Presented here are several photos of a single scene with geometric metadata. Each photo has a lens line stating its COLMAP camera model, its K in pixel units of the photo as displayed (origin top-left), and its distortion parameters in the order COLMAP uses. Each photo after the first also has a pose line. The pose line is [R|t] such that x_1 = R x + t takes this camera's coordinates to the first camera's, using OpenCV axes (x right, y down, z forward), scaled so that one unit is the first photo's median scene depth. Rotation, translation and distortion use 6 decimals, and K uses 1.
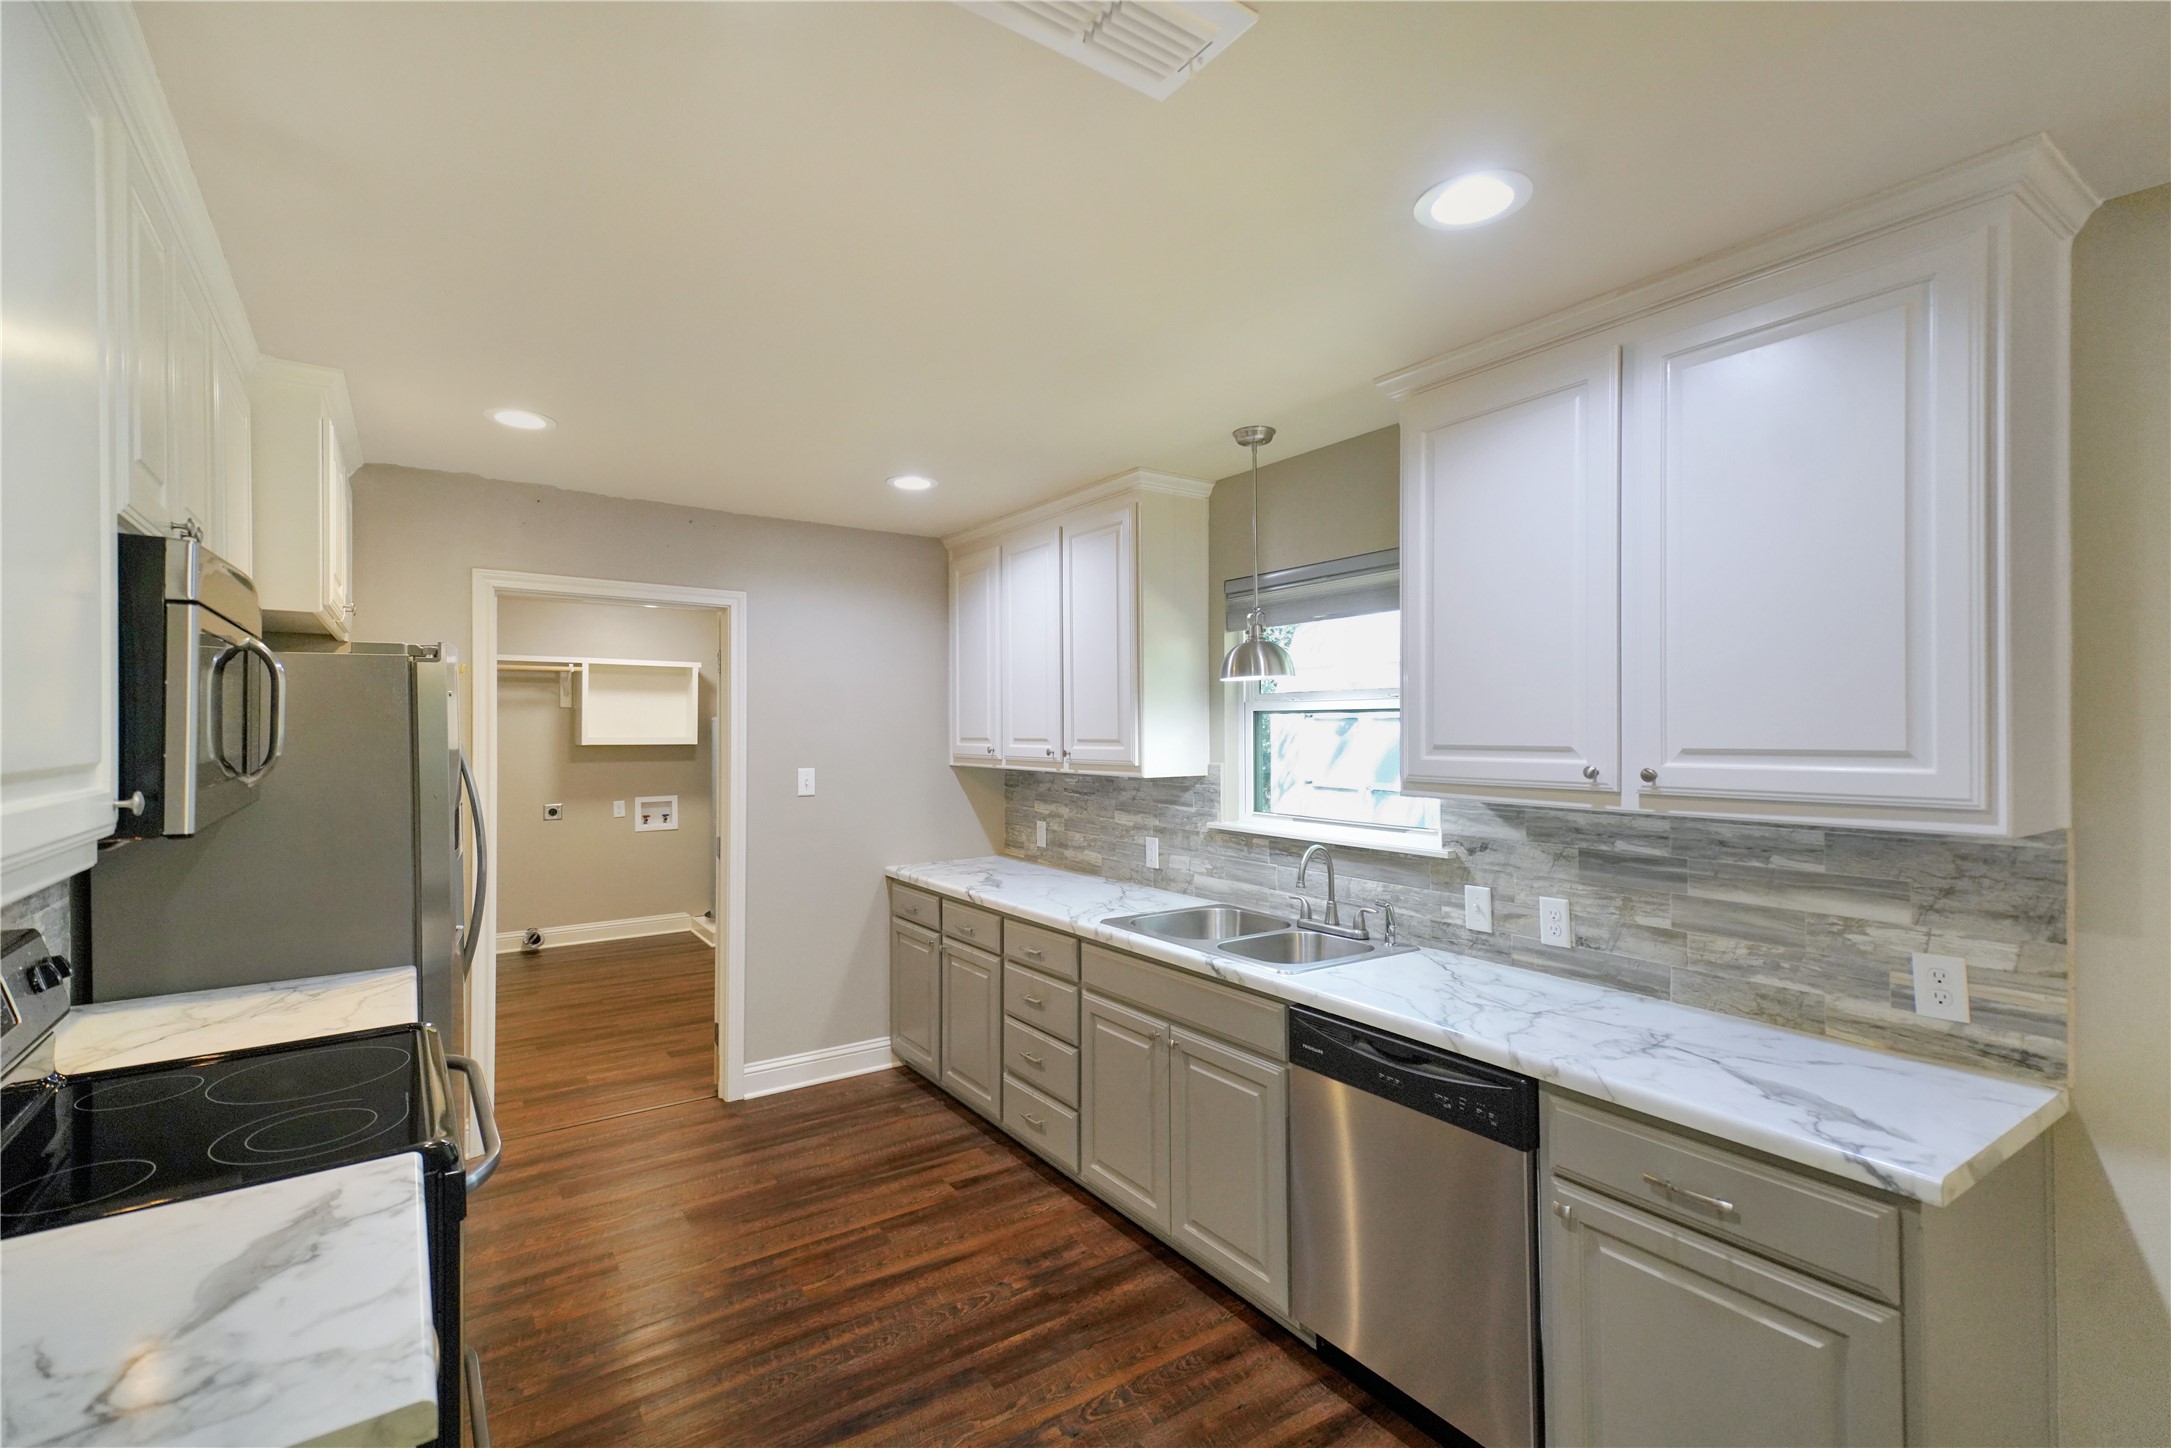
lens RADIAL K [[969.0, 0, 1068.1], [0, 969.0, 736.6], [0, 0, 1]] dist [0.105212, 0.000054]
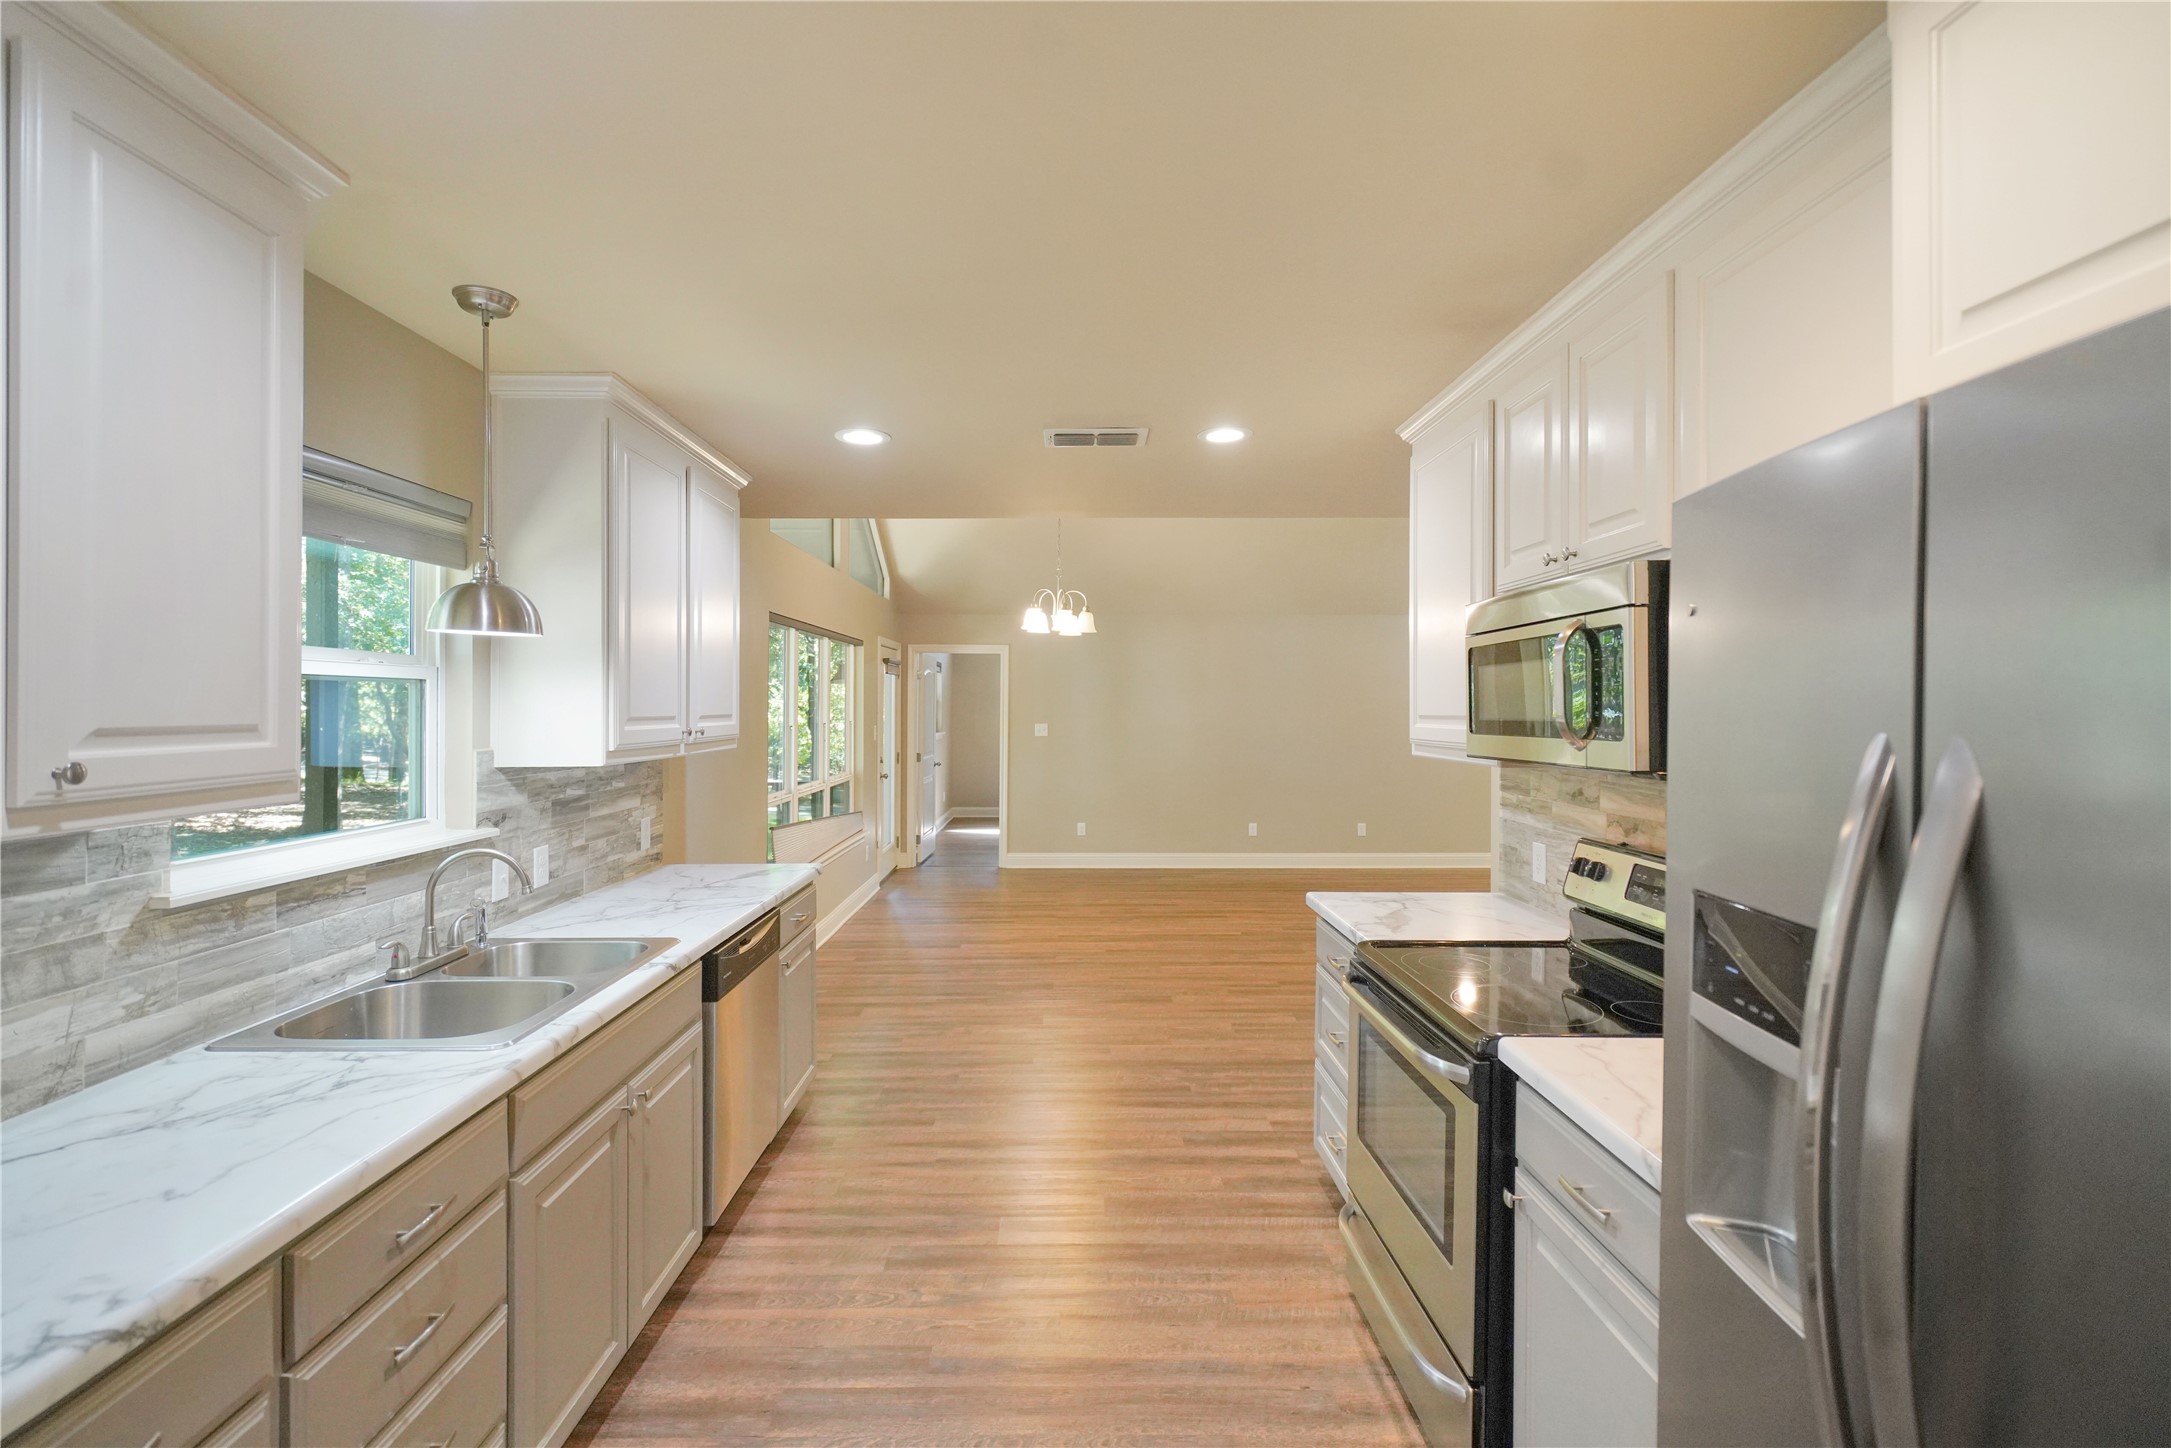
lens RADIAL K [[1014.6, 0, 1043.3], [0, 1014.6, 742.8], [0, 0, 1]] dist [-0.000338, 0.000353]
pose [[-0.810670, -0.018266, 0.585219, -0.657020], [0.008833, 0.999018, 0.043416, -0.007916], [-0.585437, 0.040365, -0.809712, 1.518230]]
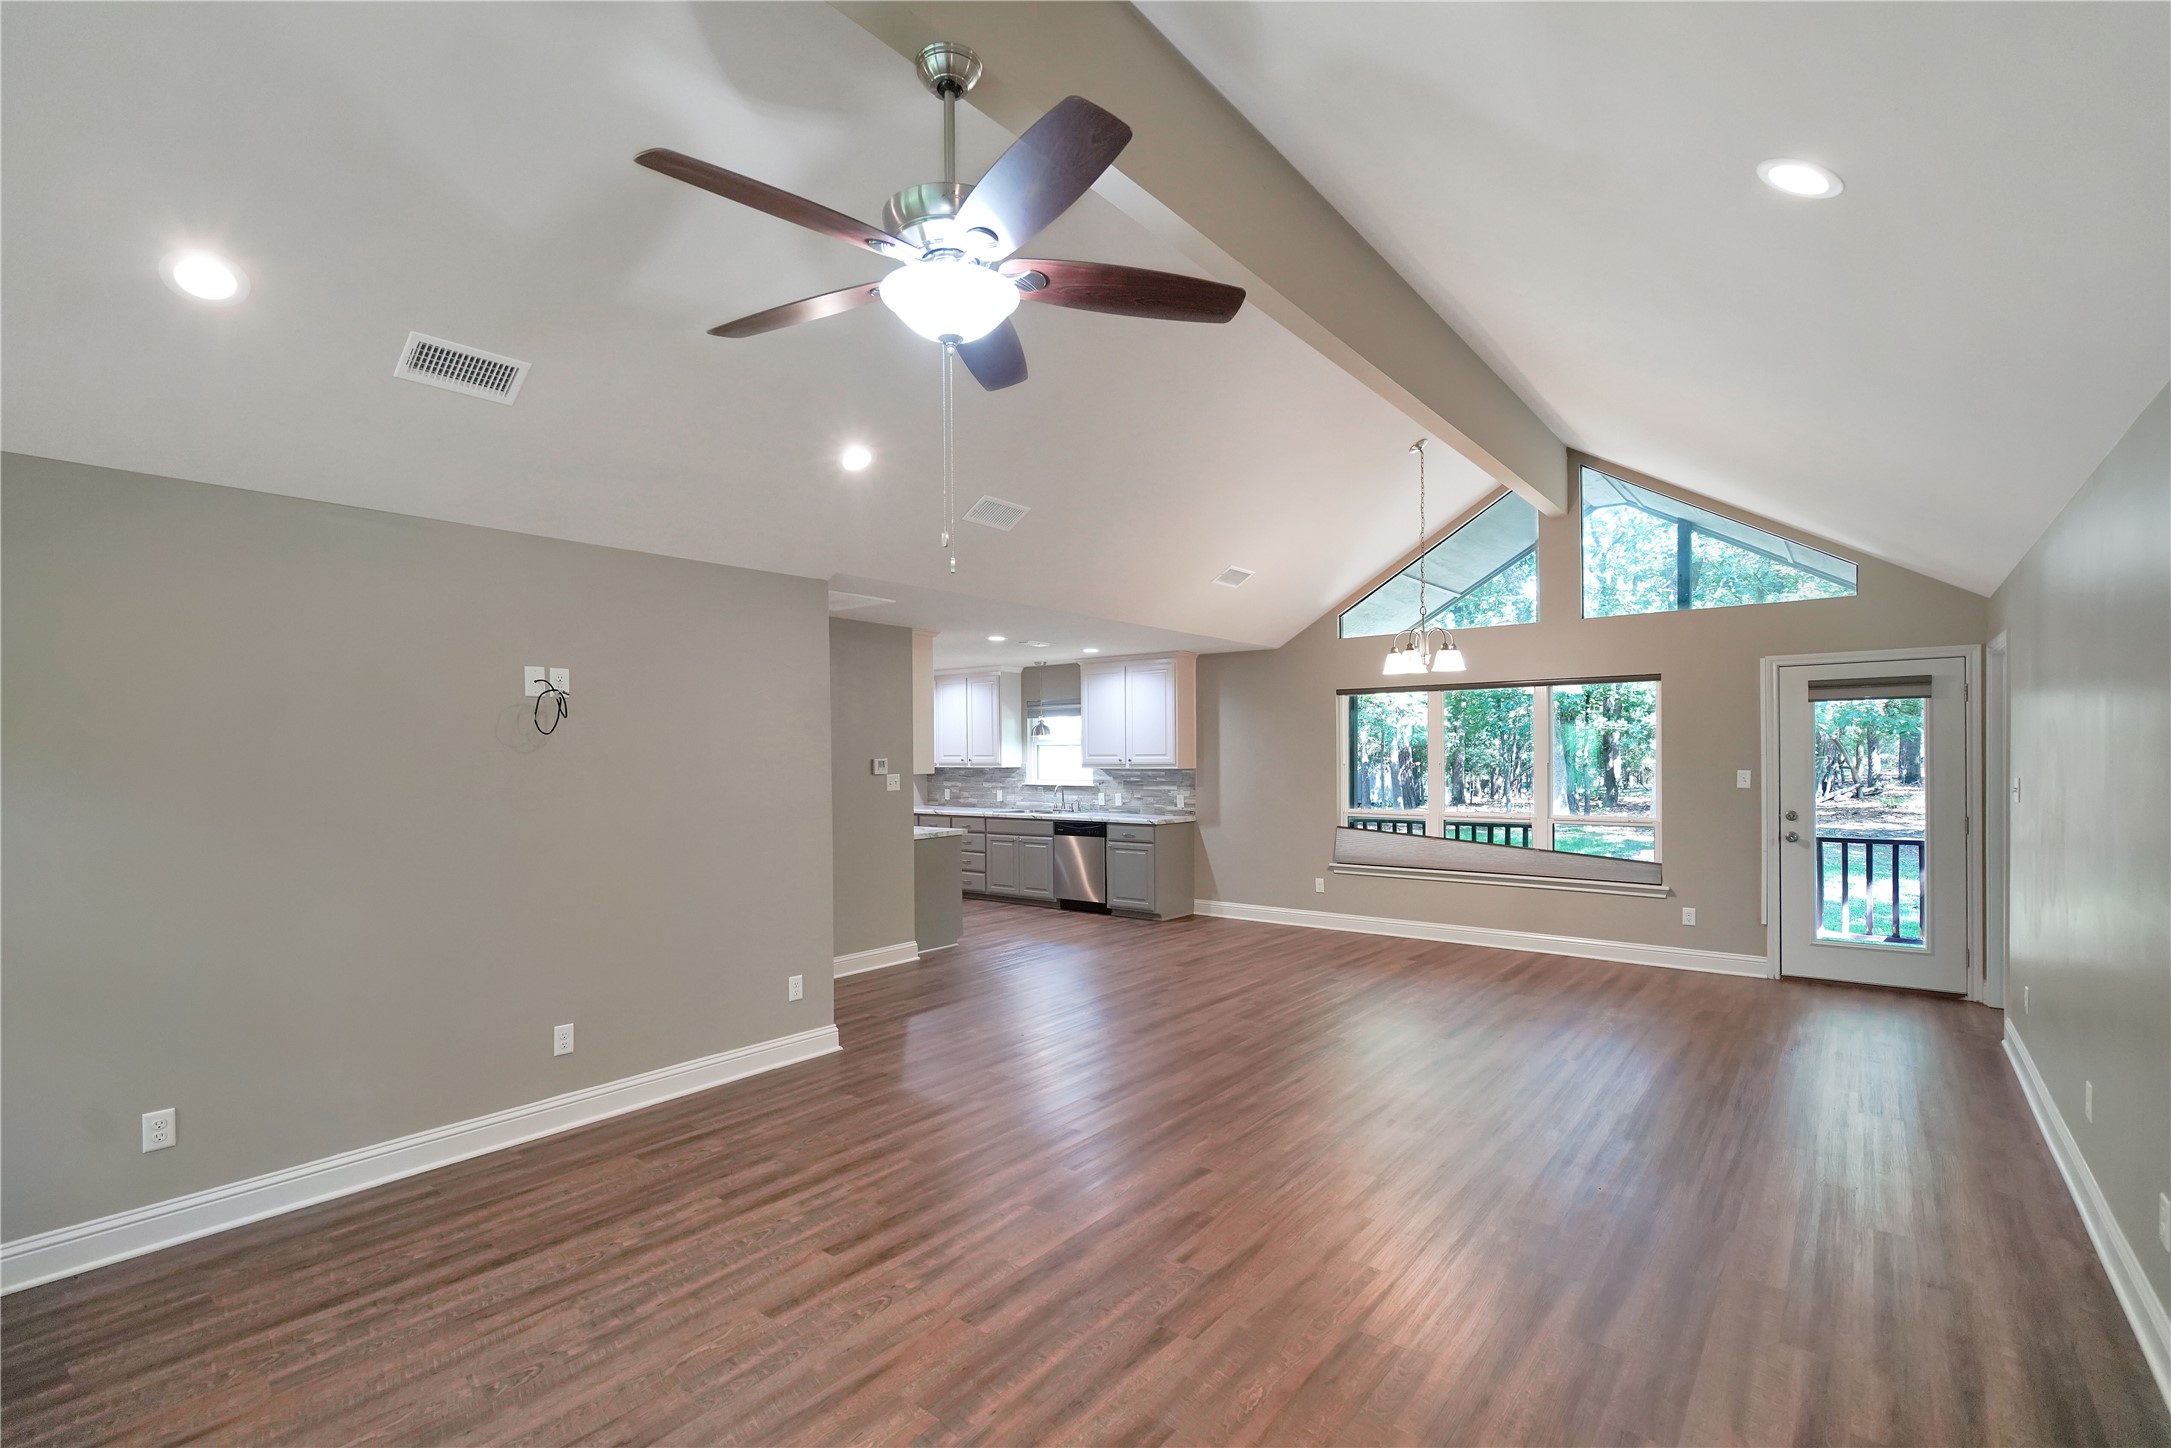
lens RADIAL K [[1014.6, 0, 1043.3], [0, 1014.6, 742.8], [0, 0, 1]] dist [-0.000338, 0.000353]
pose [[0.961639, -0.004160, 0.274288, -0.819507], [0.009791, 0.999768, -0.019164, 0.034999], [-0.274145, 0.021114, 0.961457, -2.548760]]
